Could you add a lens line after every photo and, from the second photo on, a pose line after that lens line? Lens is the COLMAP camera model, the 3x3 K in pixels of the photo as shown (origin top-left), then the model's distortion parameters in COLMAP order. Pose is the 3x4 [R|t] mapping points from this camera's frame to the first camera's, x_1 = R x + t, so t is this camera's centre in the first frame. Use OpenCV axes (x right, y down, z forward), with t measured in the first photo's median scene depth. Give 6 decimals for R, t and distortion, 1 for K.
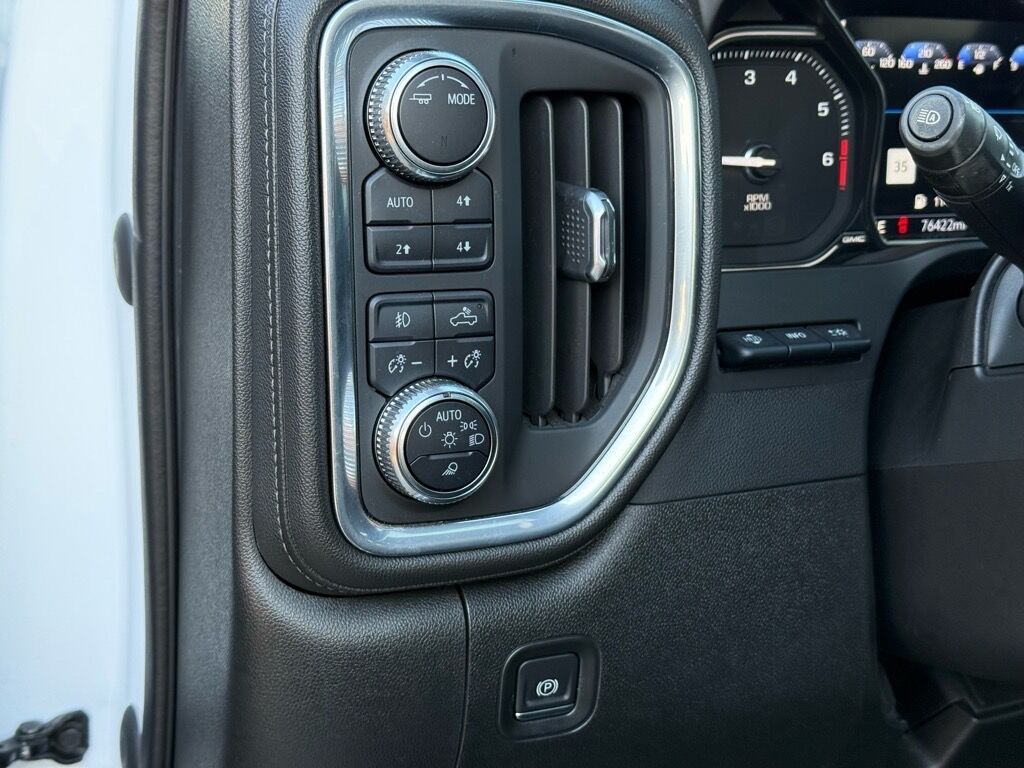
lens RADIAL K [[1455.3, 0, 512.0], [0, 1455.3, 384.0], [0, 0, 1]] dist [0.043514, -0.069777]
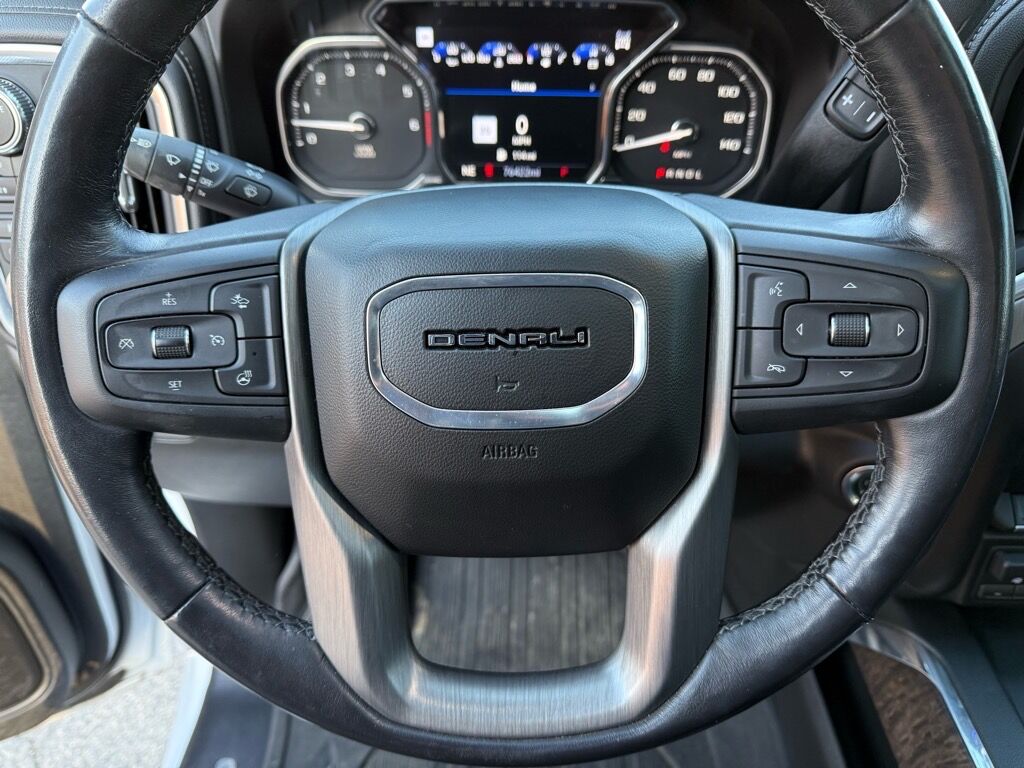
lens RADIAL K [[728.2, 0, 512.0], [0, 728.2, 384.0], [0, 0, 1]] dist [-0.029530, -0.000851]
pose [[0.904636, 0.203473, -0.374476, 0.637208], [-0.086176, 0.947852, 0.306839, -0.133761], [0.417381, -0.245307, 0.874996, 0.285405]]
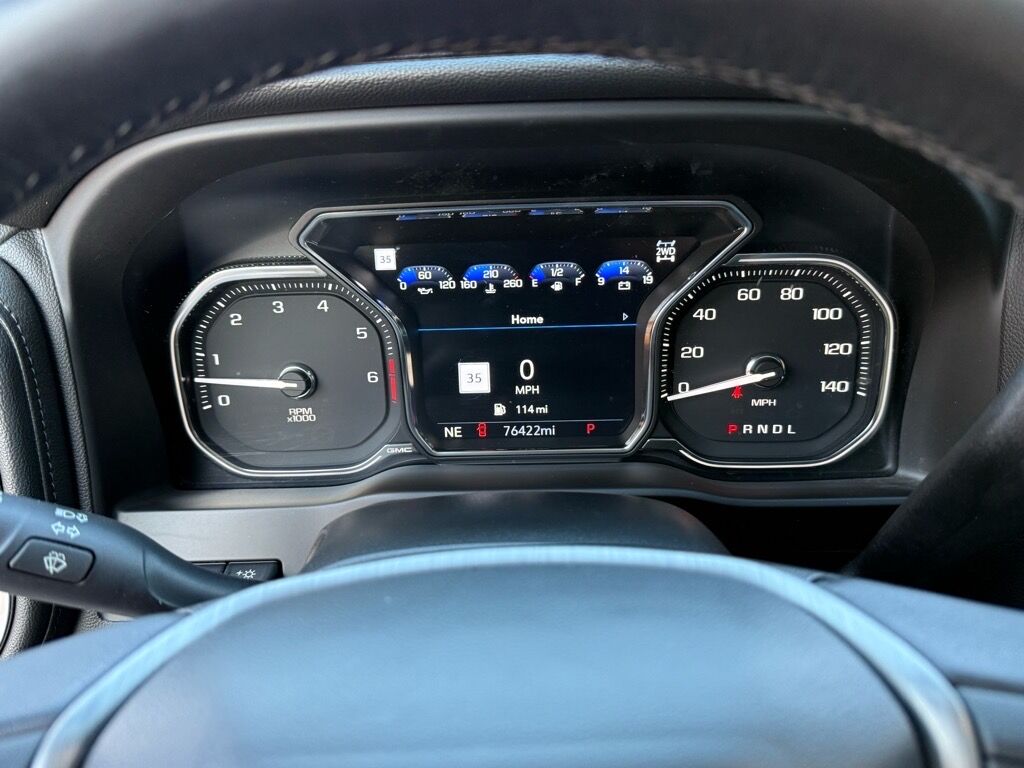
lens RADIAL K [[836.1, 0, 512.0], [0, 836.1, 384.0], [0, 0, 1]] dist [0.119952, -0.190204]
pose [[0.901314, 0.078972, -0.425907, 0.558479], [-0.045889, 0.995115, 0.087404, -0.201560], [0.430730, -0.059234, 0.900535, 0.464623]]
